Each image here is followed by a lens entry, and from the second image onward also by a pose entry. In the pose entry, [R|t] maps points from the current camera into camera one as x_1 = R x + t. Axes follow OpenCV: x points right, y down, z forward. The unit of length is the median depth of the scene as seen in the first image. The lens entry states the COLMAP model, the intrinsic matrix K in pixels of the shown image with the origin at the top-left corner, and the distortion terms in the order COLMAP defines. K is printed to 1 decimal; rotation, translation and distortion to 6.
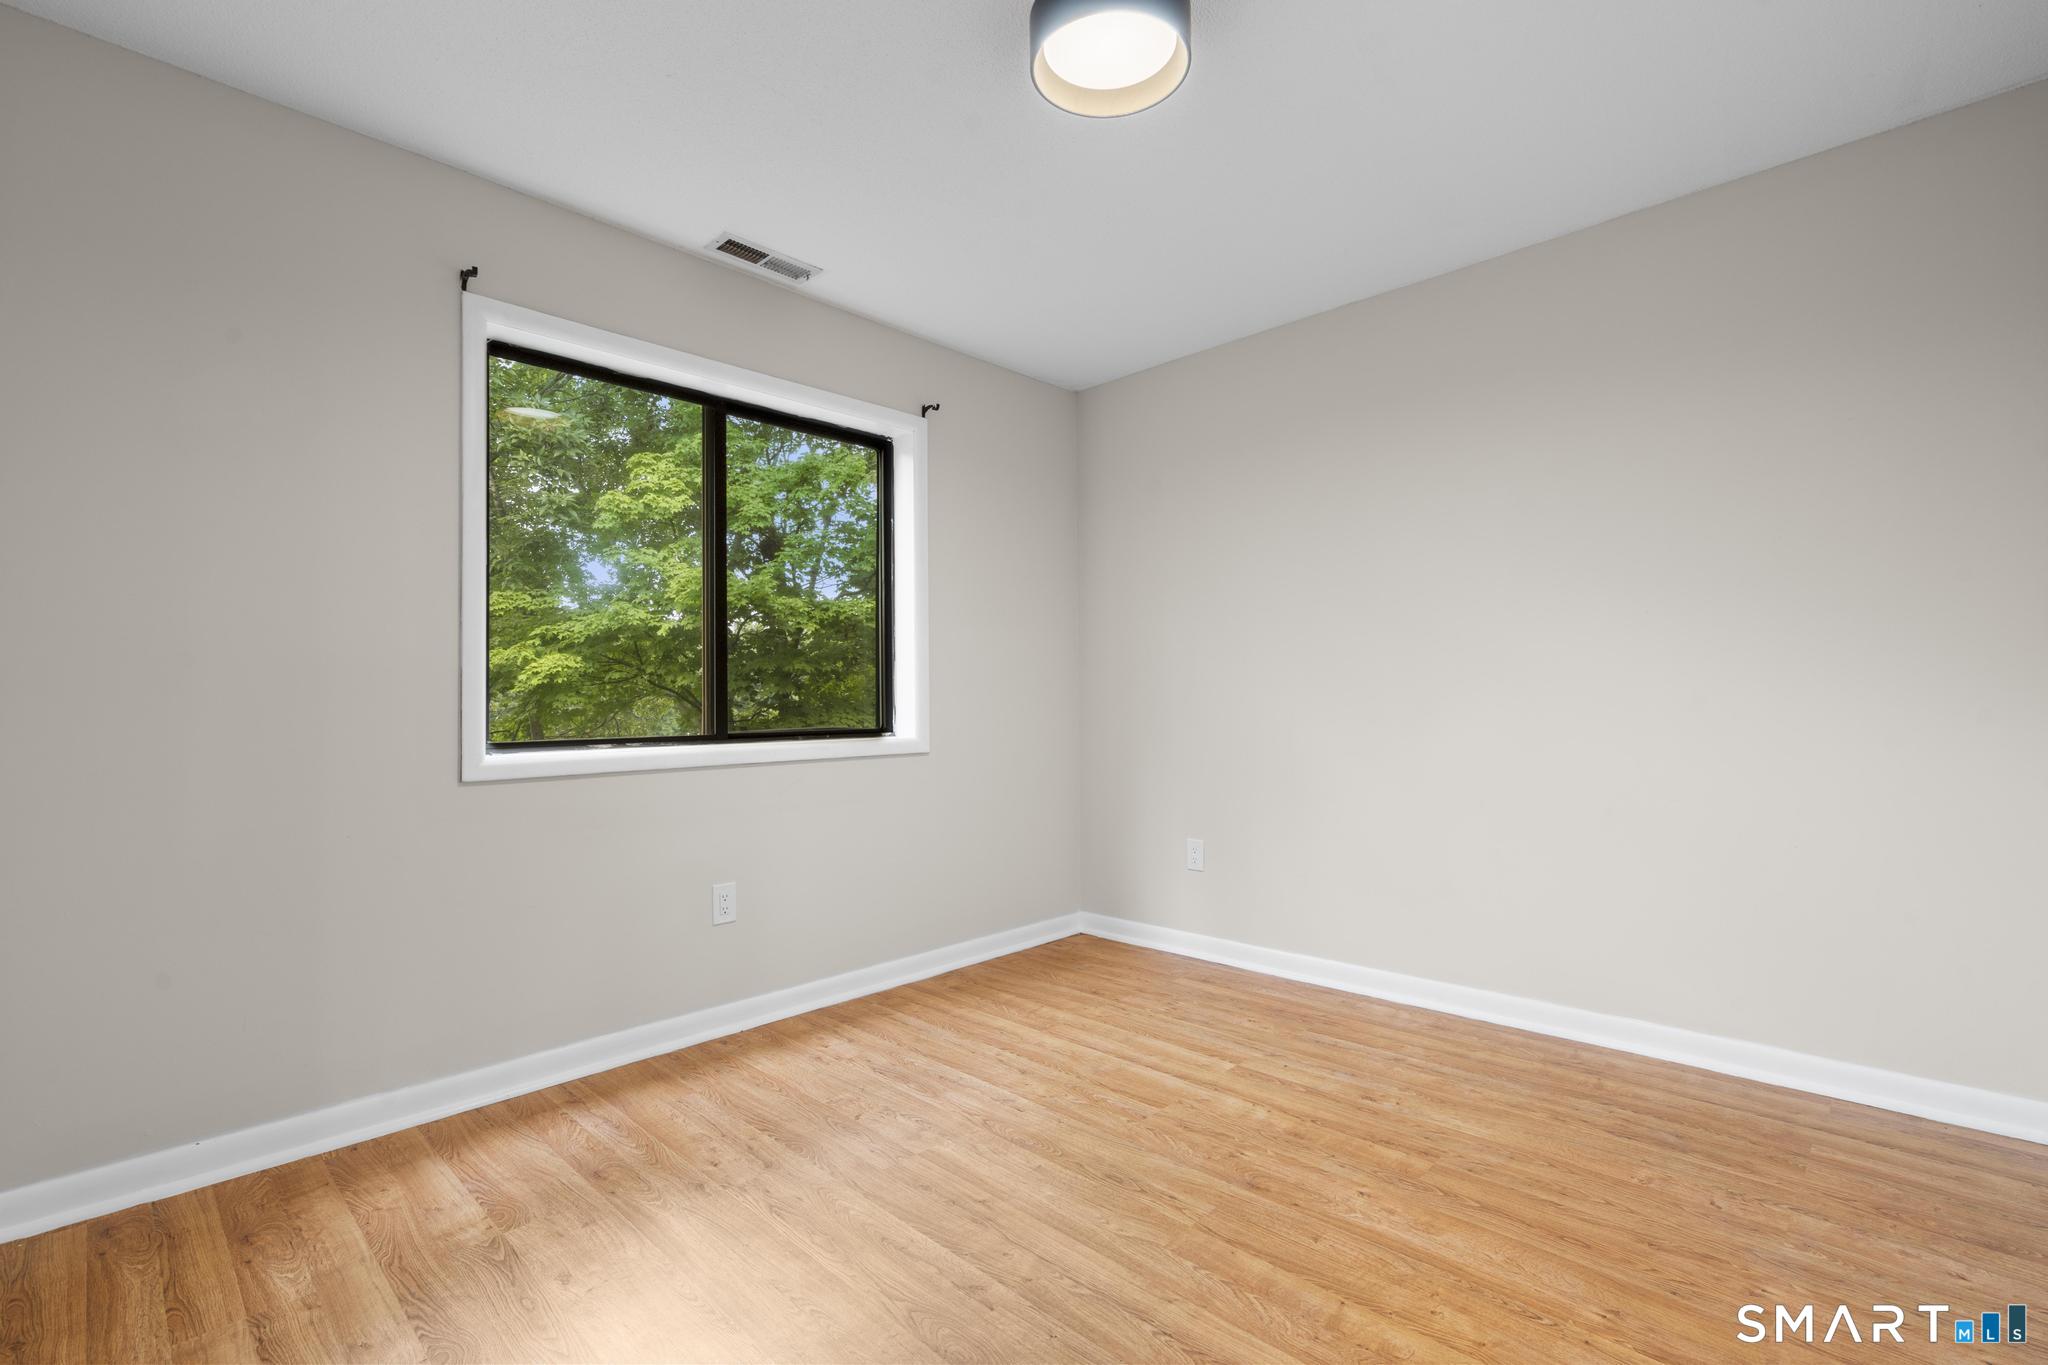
lens RADIAL K [[916.0, 0, 1021.5], [0, 916.0, 689.0], [0, 0, 1]] dist [-0.011285, 0.004501]
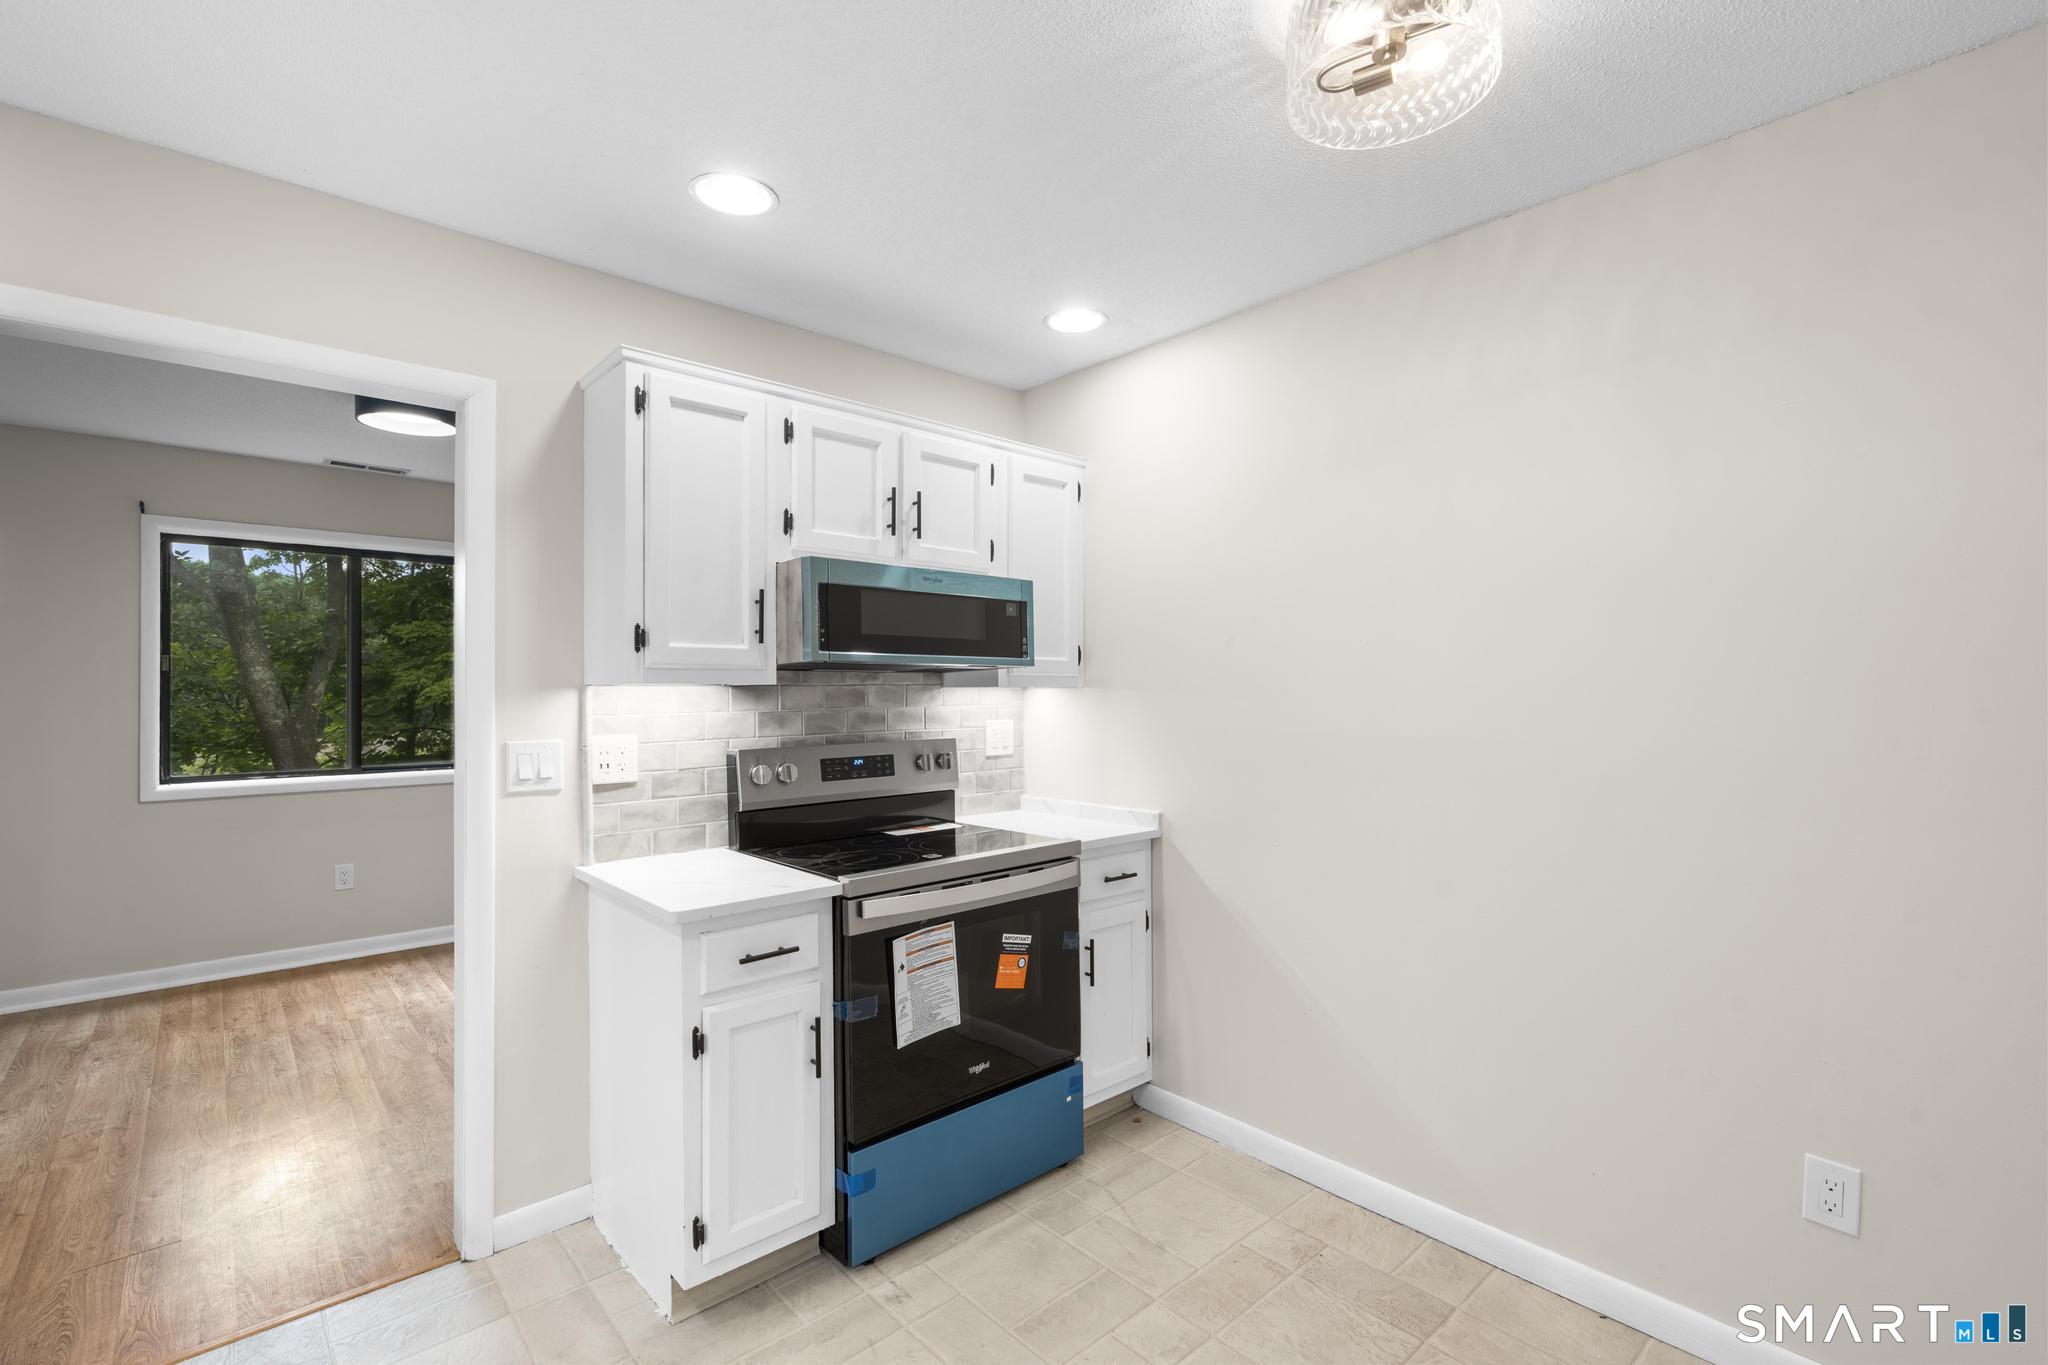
lens RADIAL K [[916.0, 0, 1021.5], [0, 916.0, 689.0], [0, 0, 1]] dist [-0.011285, 0.004501]
pose [[0.997835, 0.010836, -0.064873, 1.090051], [-0.009895, 0.999841, 0.014810, -0.144614], [0.065023, -0.014136, 0.997784, -0.564799]]
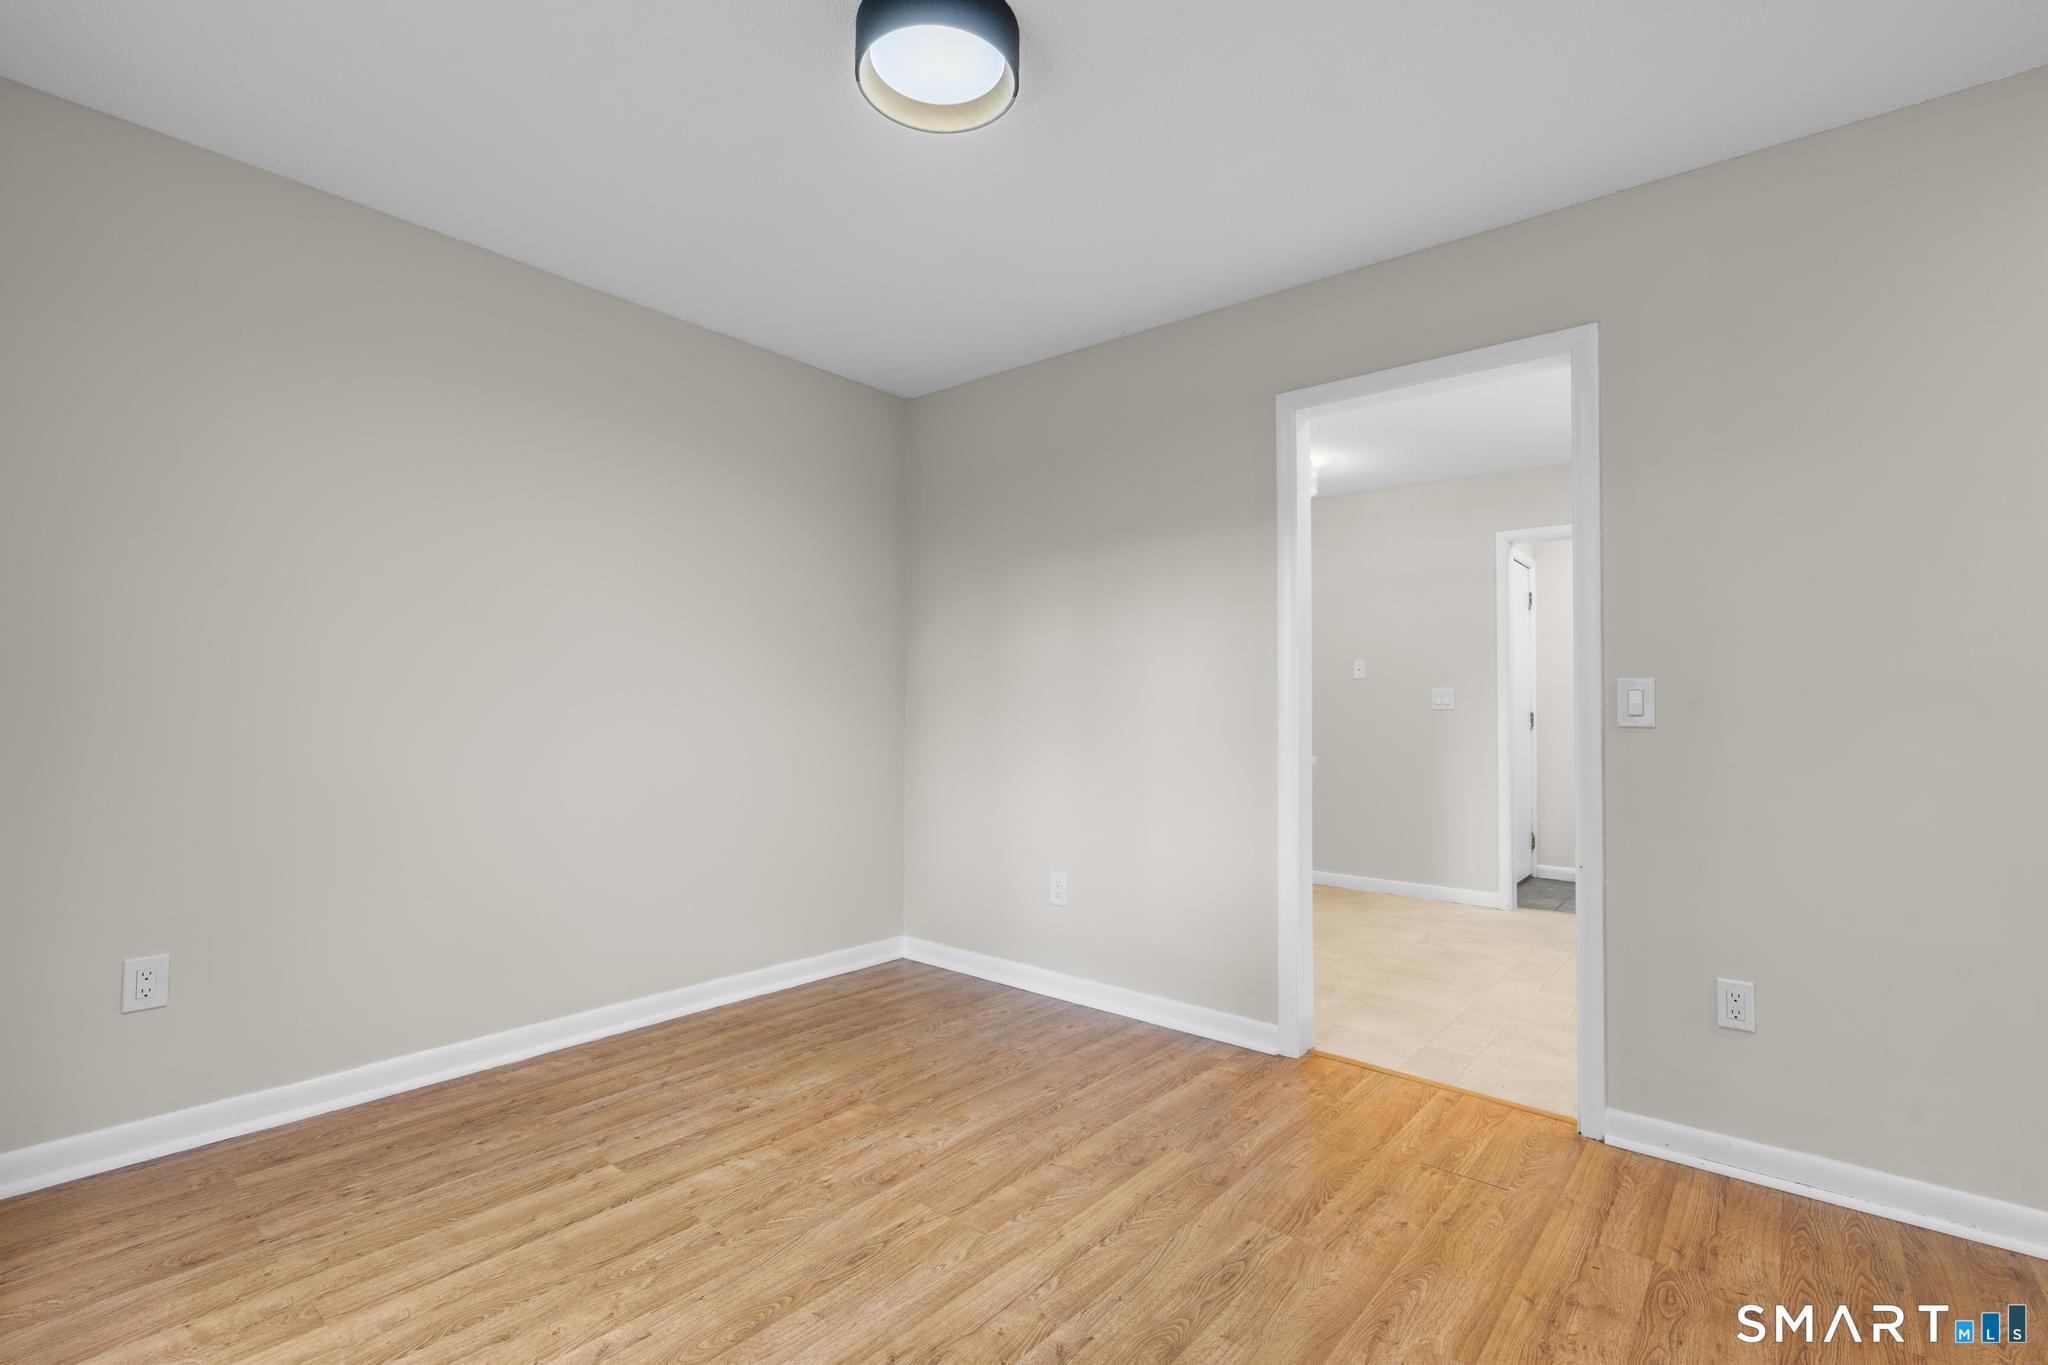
lens RADIAL K [[916.0, 0, 1021.5], [0, 916.0, 689.0], [0, 0, 1]] dist [-0.011285, 0.004501]
pose [[-0.071830, 0.035686, 0.996778, -0.652203], [-0.018056, 0.999149, -0.037072, 0.006072], [-0.997253, -0.020661, -0.071124, 0.724986]]
